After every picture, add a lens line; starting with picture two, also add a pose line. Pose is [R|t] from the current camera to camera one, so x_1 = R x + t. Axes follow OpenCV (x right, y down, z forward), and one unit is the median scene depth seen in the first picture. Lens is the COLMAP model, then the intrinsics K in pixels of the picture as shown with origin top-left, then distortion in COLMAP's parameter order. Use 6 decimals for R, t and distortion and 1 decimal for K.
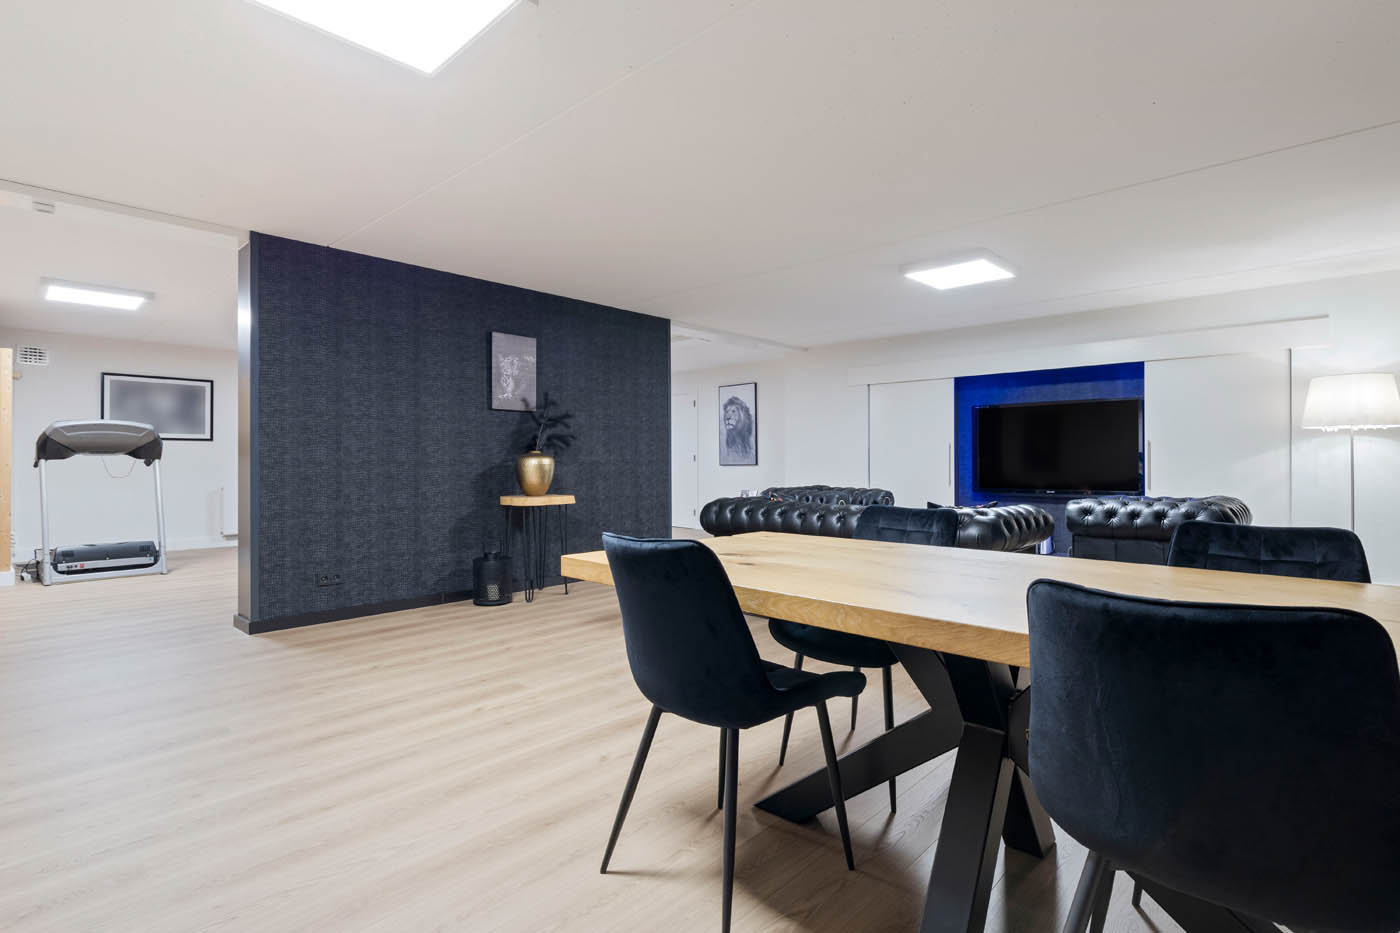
lens RADIAL K [[691.5, 0, 714.9], [0, 691.5, 457.2], [0, 0, 1]] dist [-0.002123, 0.001078]
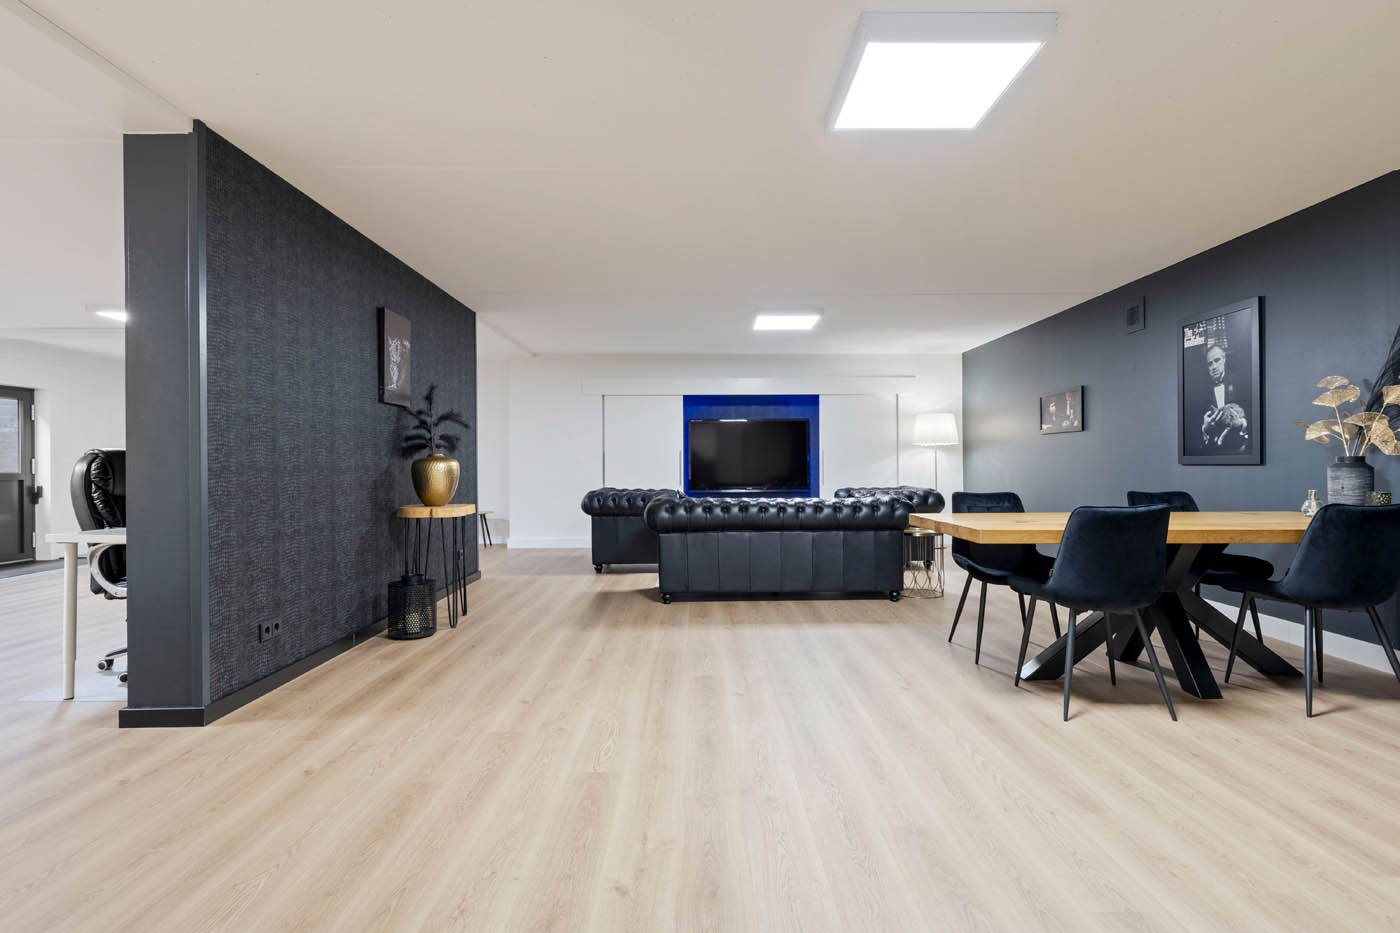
lens RADIAL K [[691.5, 0, 711.7], [0, 691.5, 469.7], [0, 0, 1]] dist [-0.002123, 0.001078]
pose [[0.719121, -0.007350, 0.694846, -0.605237], [0.000667, 0.999951, 0.009888, 0.002696], [-0.694885, -0.006648, 0.719091, 0.140756]]
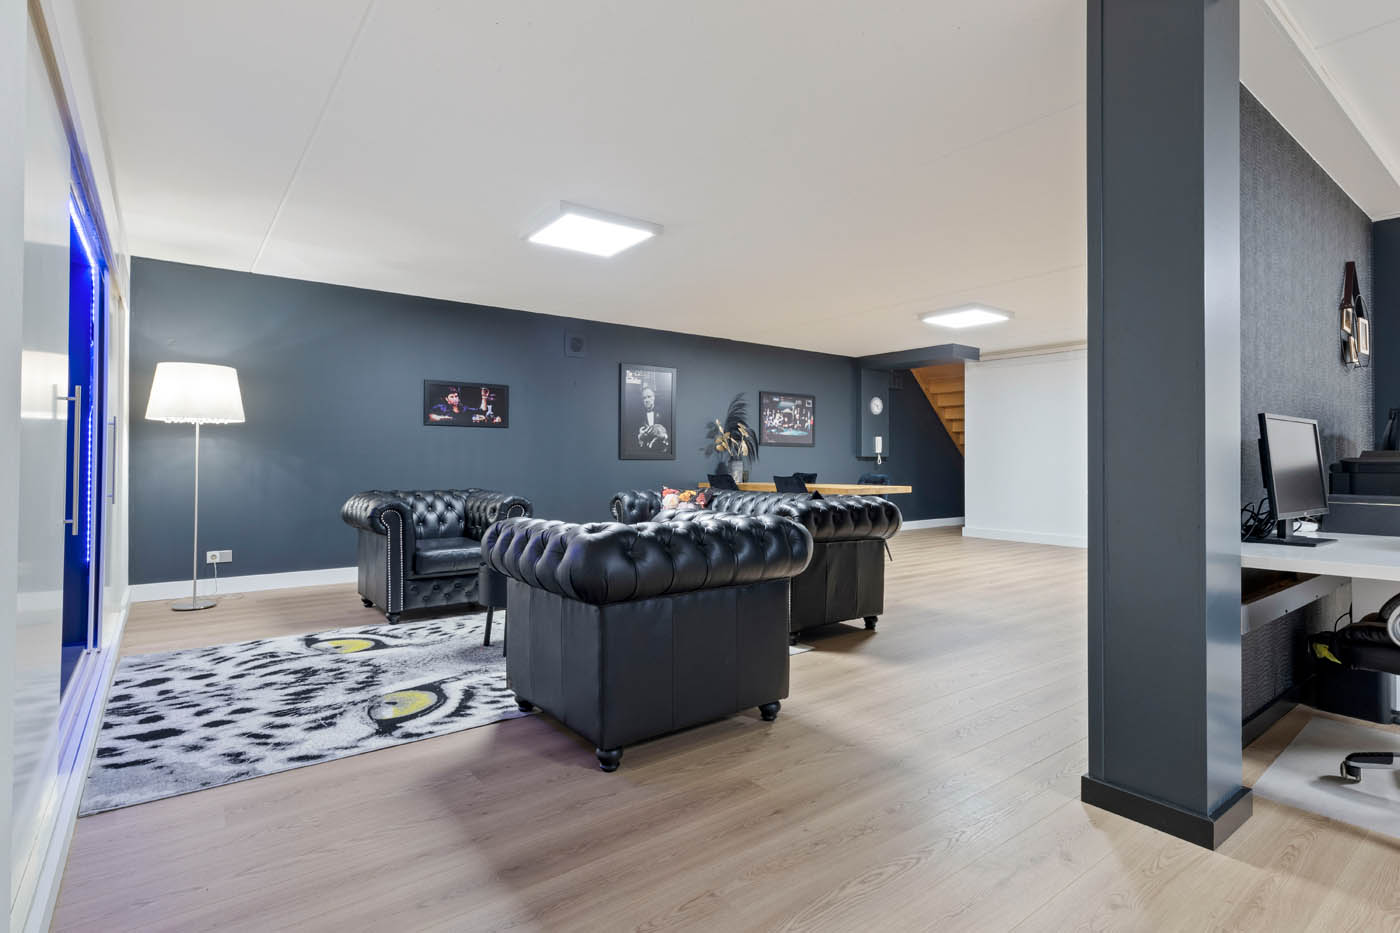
lens RADIAL K [[691.5, 0, 680.4], [0, 691.5, 459.3], [0, 0, 1]] dist [-0.002123, 0.001078]
pose [[-0.980477, 0.011301, 0.196307, 0.078341], [0.007146, 0.999735, -0.021863, 0.034636], [-0.196502, -0.020033, -0.980299, 1.646405]]
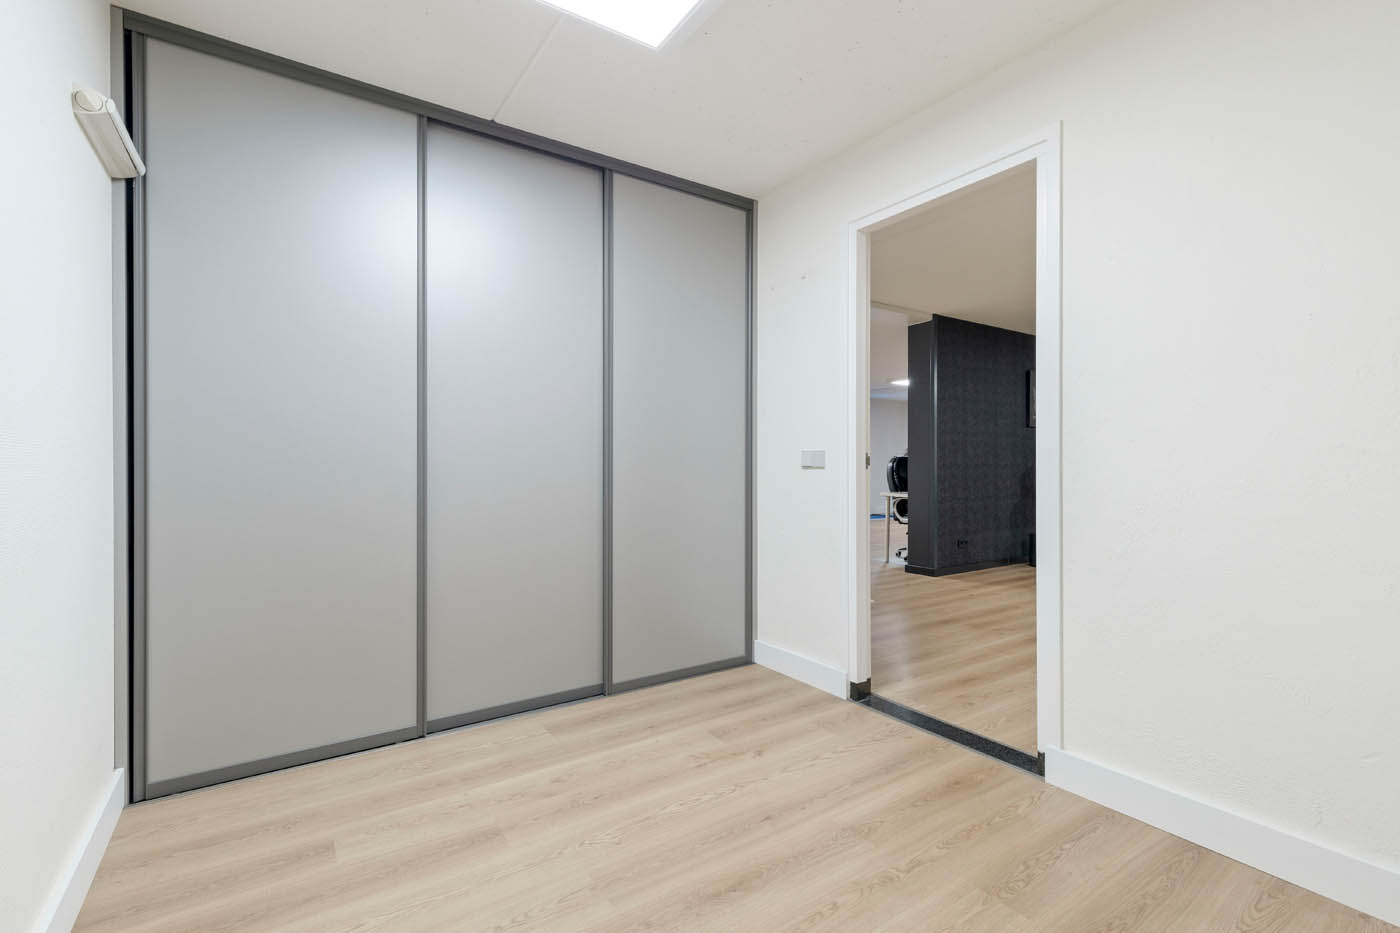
lens RADIAL K [[640.3, 0, 697.5], [0, 640.3, 458.8], [0, 0, 1]] dist [0.001158, -0.000025]
pose [[0.970279, 0.001144, -0.241986, -0.649847], [-0.002013, 0.999992, -0.003343, 0.000308], [0.241981, 0.003731, 0.970274, -0.395343]]
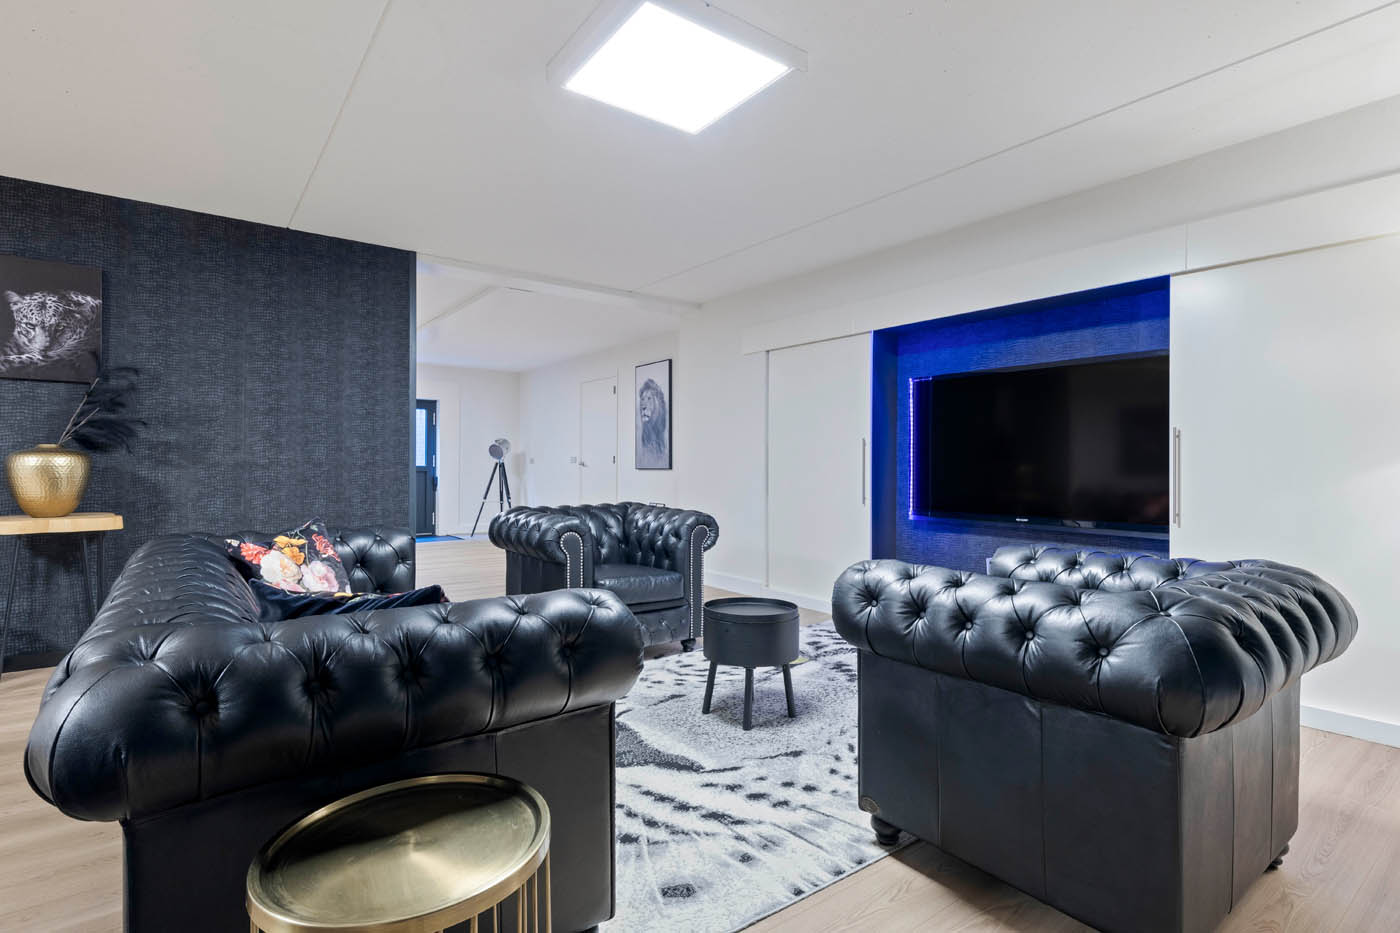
lens RADIAL K [[691.5, 0, 721.1], [0, 691.5, 455.9], [0, 0, 1]] dist [-0.002123, 0.001078]
pose [[0.984888, 0.005060, -0.173117, 0.430987], [-0.006161, 0.999964, -0.005825, 0.001403], [0.173081, 0.006804, 0.984884, 0.489976]]
